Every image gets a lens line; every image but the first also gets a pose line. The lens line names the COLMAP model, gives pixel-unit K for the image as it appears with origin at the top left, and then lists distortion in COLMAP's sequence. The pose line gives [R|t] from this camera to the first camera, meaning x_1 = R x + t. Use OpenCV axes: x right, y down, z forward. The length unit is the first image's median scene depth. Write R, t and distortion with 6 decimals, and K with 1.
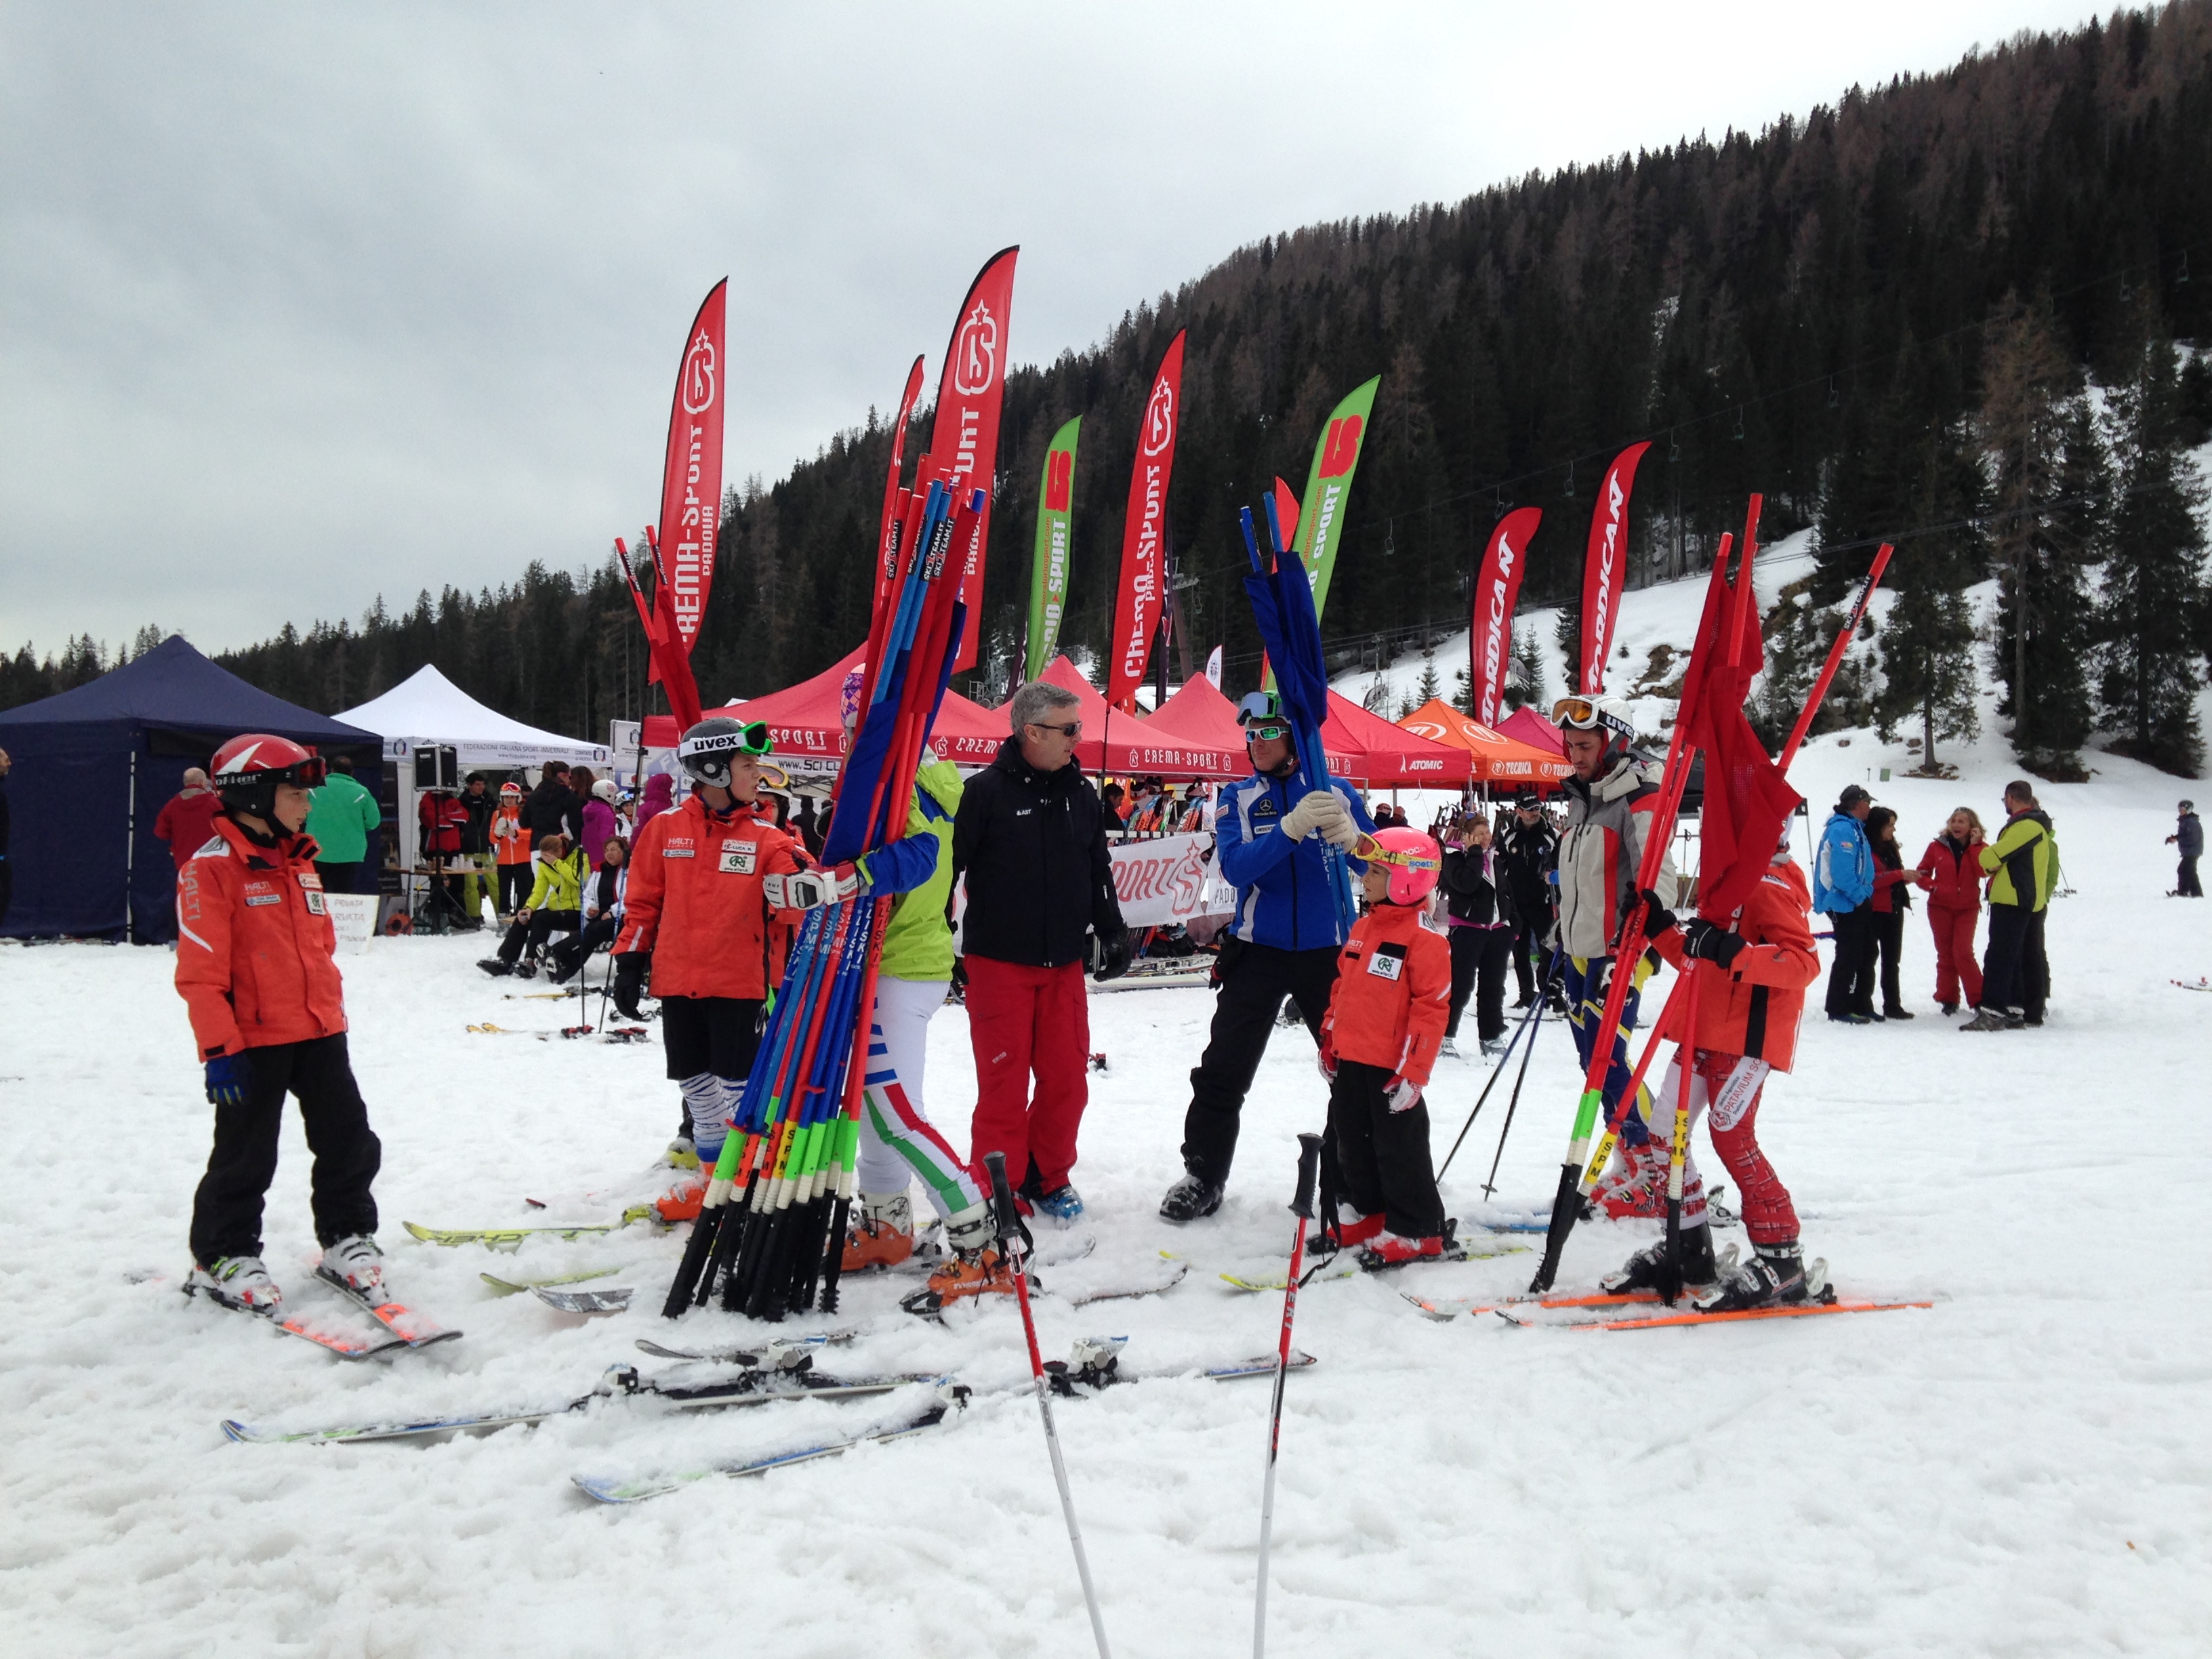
lens RADIAL K [[2047.9, 0, 1059.3], [0, 2047.9, 860.2], [0, 0, 1]] dist [0.177983, -0.275961]
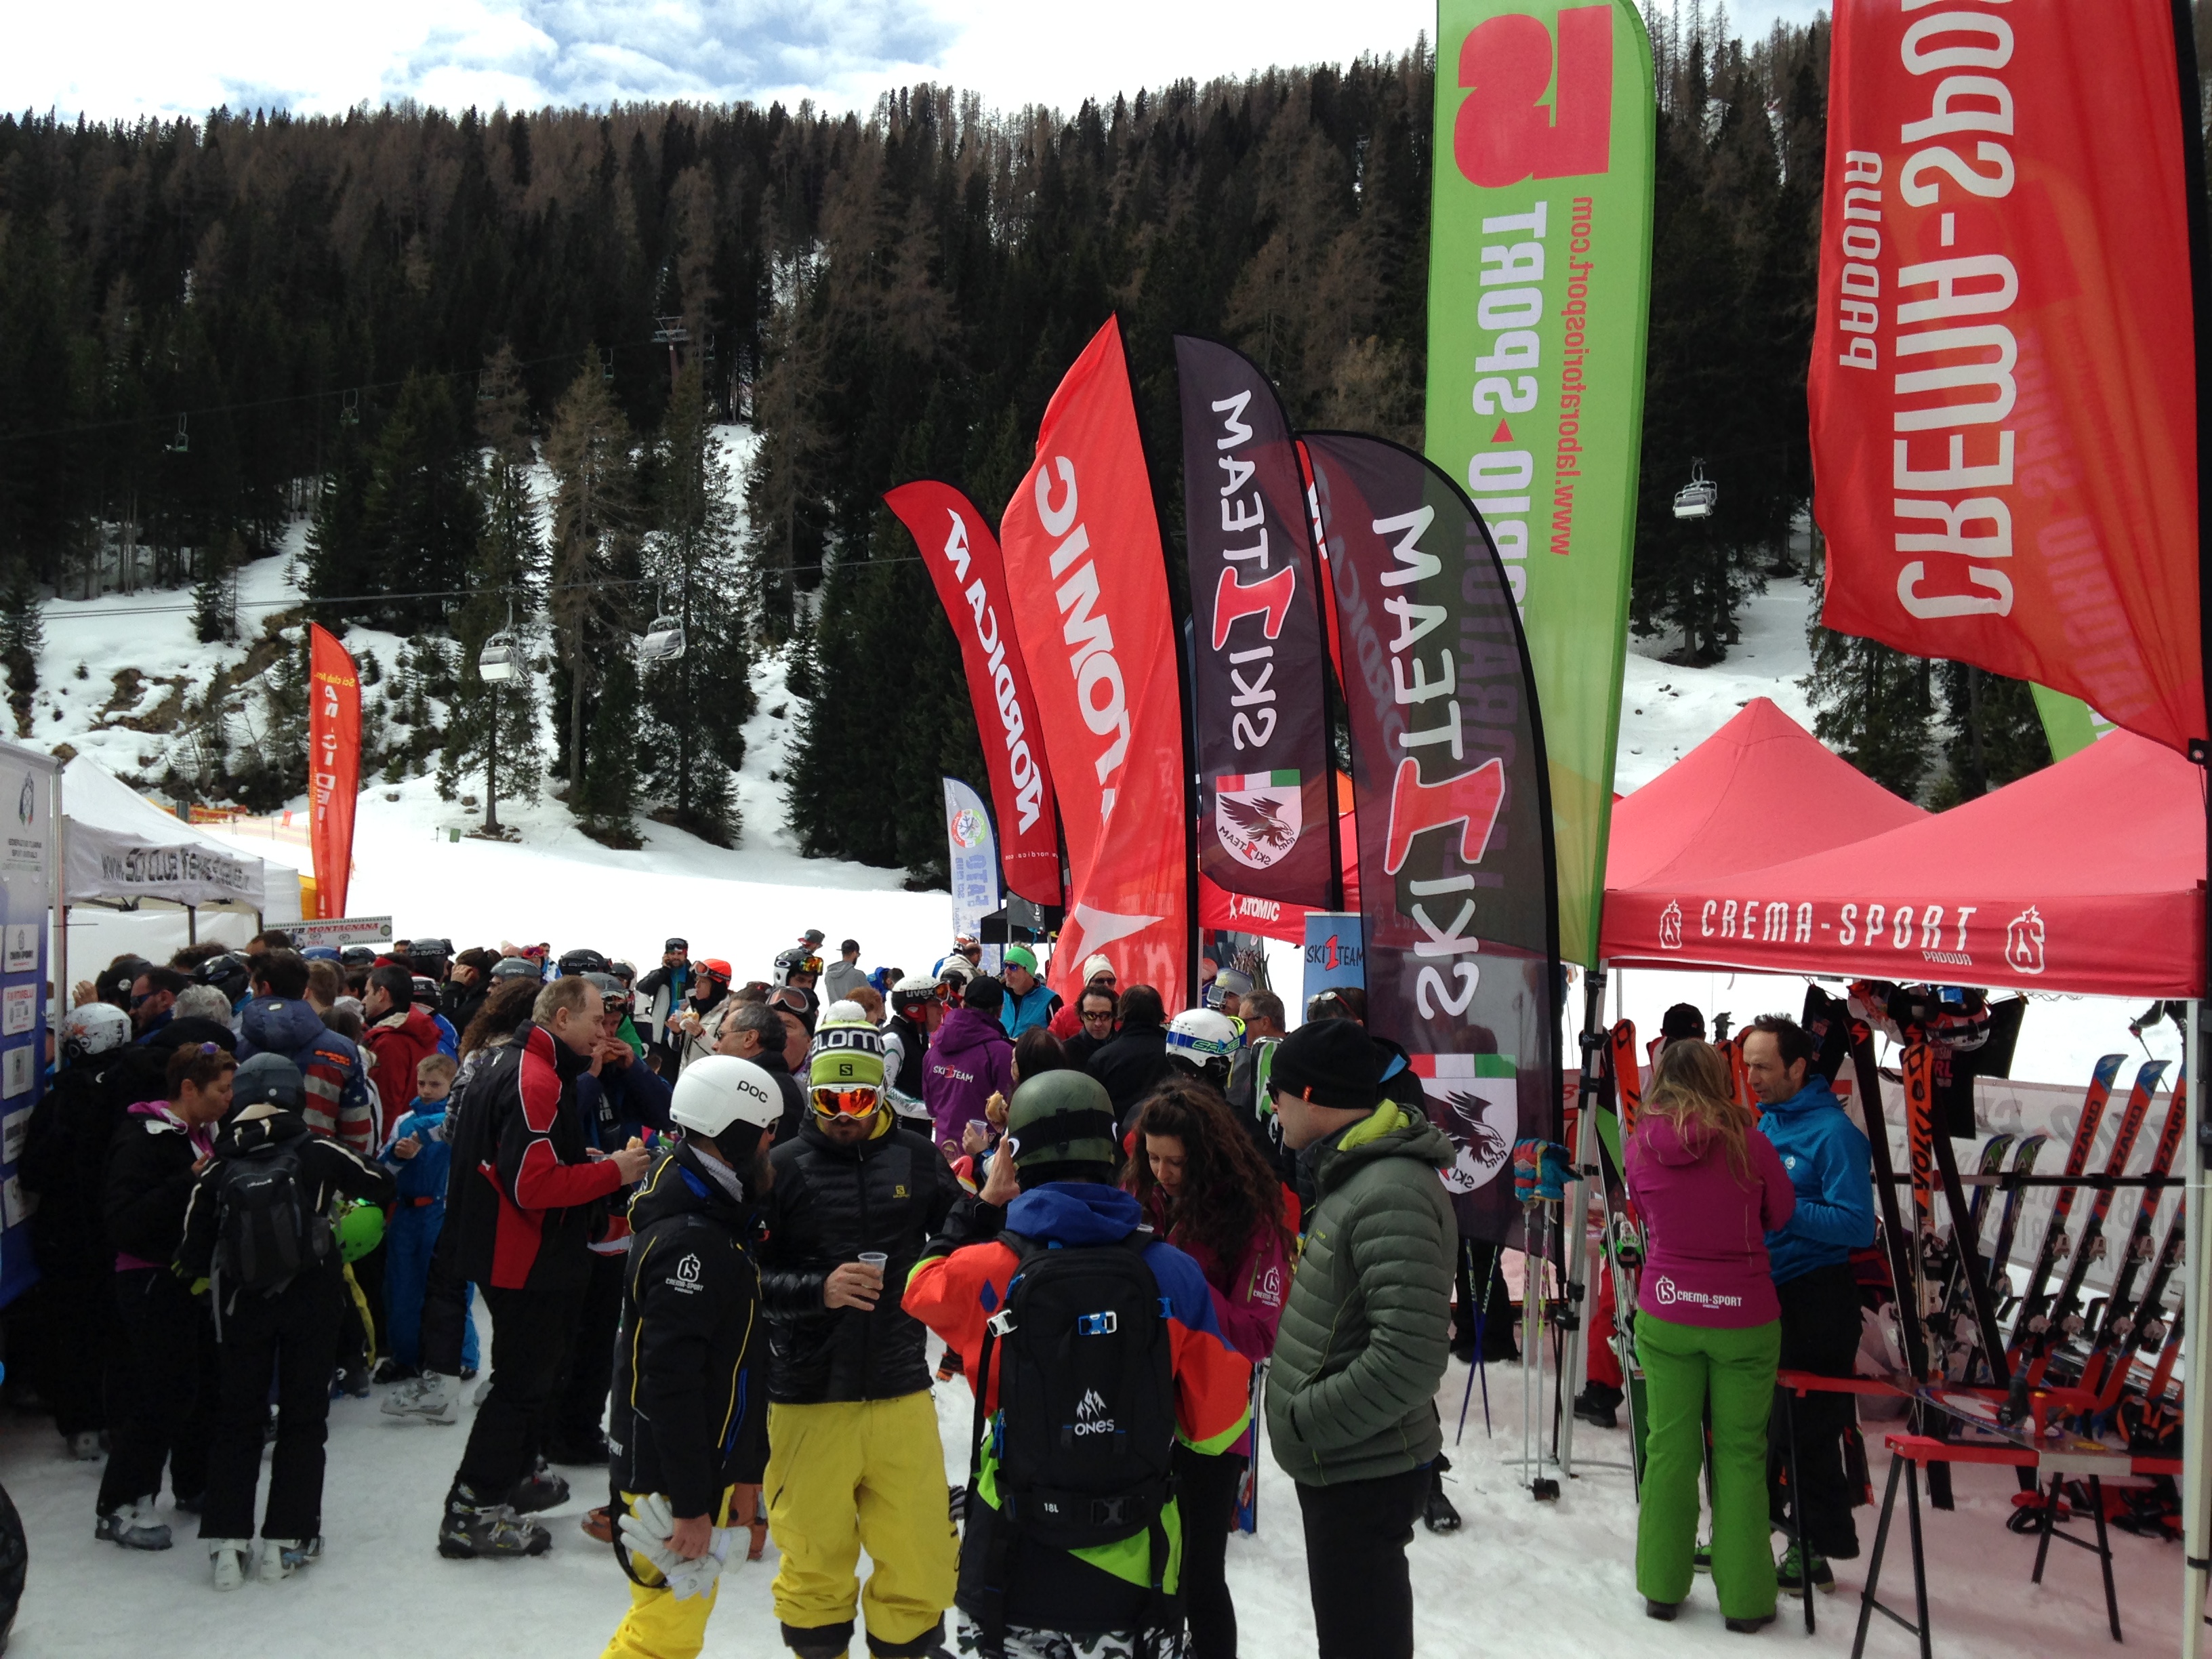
lens RADIAL K [[2047.9, 0, 1059.3], [0, 2047.9, 860.2], [0, 0, 1]] dist [0.177983, -0.275961]
pose [[0.713126, 0.022987, 0.700659, -0.055496], [-0.008871, 0.999678, -0.023769, -0.010351], [-0.700980, 0.010735, 0.713100, 0.159238]]
